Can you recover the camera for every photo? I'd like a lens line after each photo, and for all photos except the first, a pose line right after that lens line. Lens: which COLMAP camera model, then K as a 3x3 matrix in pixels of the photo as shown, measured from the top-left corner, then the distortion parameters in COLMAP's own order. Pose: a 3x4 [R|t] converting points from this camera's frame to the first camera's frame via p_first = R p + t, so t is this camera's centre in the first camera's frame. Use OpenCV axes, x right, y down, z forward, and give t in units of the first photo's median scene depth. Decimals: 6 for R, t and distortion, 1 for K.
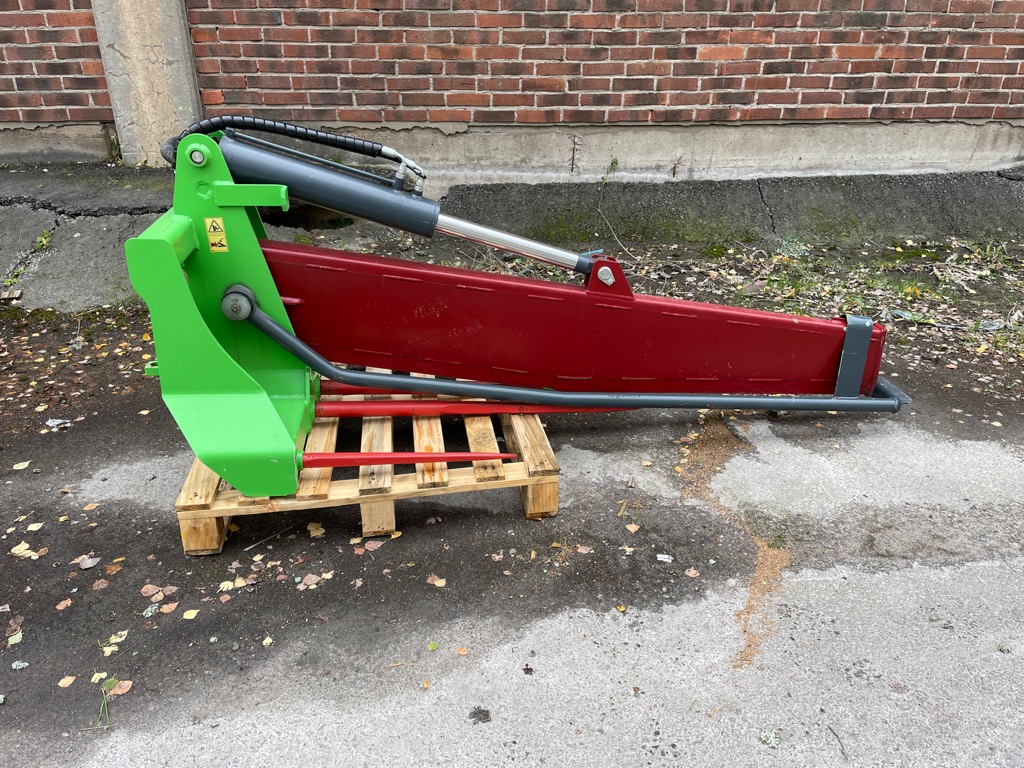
lens RADIAL K [[782.0, 0, 504.9], [0, 782.0, 374.9], [0, 0, 1]] dist [0.091087, -0.113638]
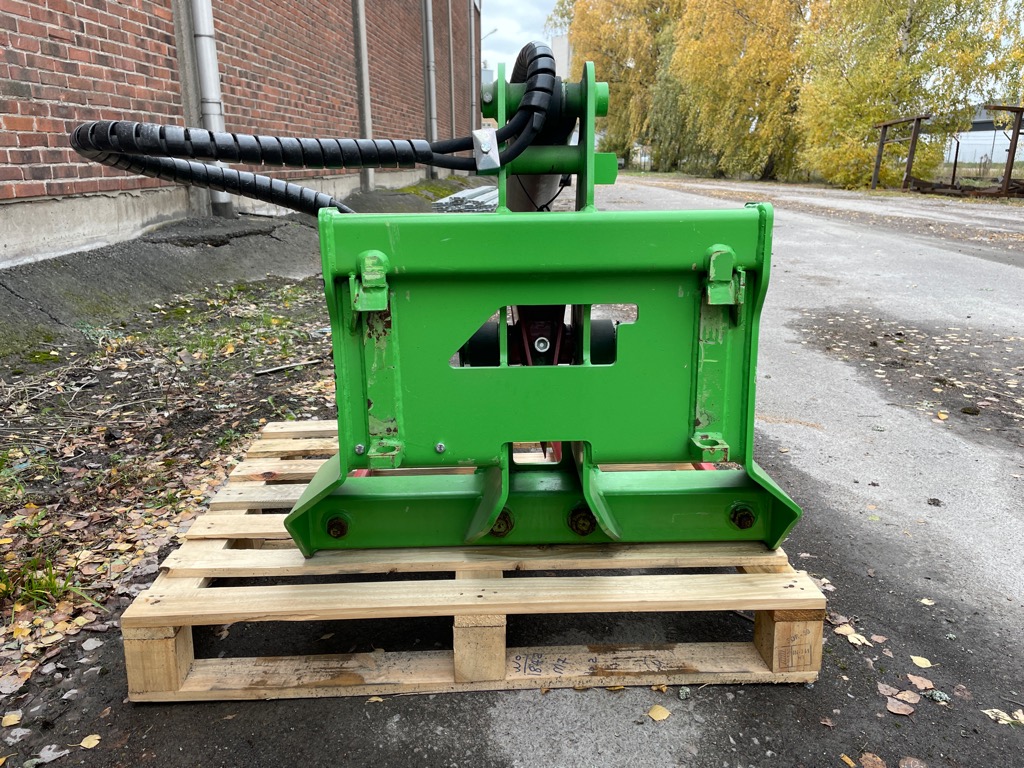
lens RADIAL K [[782.0, 0, 529.6], [0, 782.0, 355.8], [0, 0, 1]] dist [0.091087, -0.113638]
pose [[0.088561, -0.247634, 0.964797, -0.437120], [0.426649, 0.884681, 0.187908, -0.102529], [-0.900071, 0.394989, 0.184001, 0.435798]]
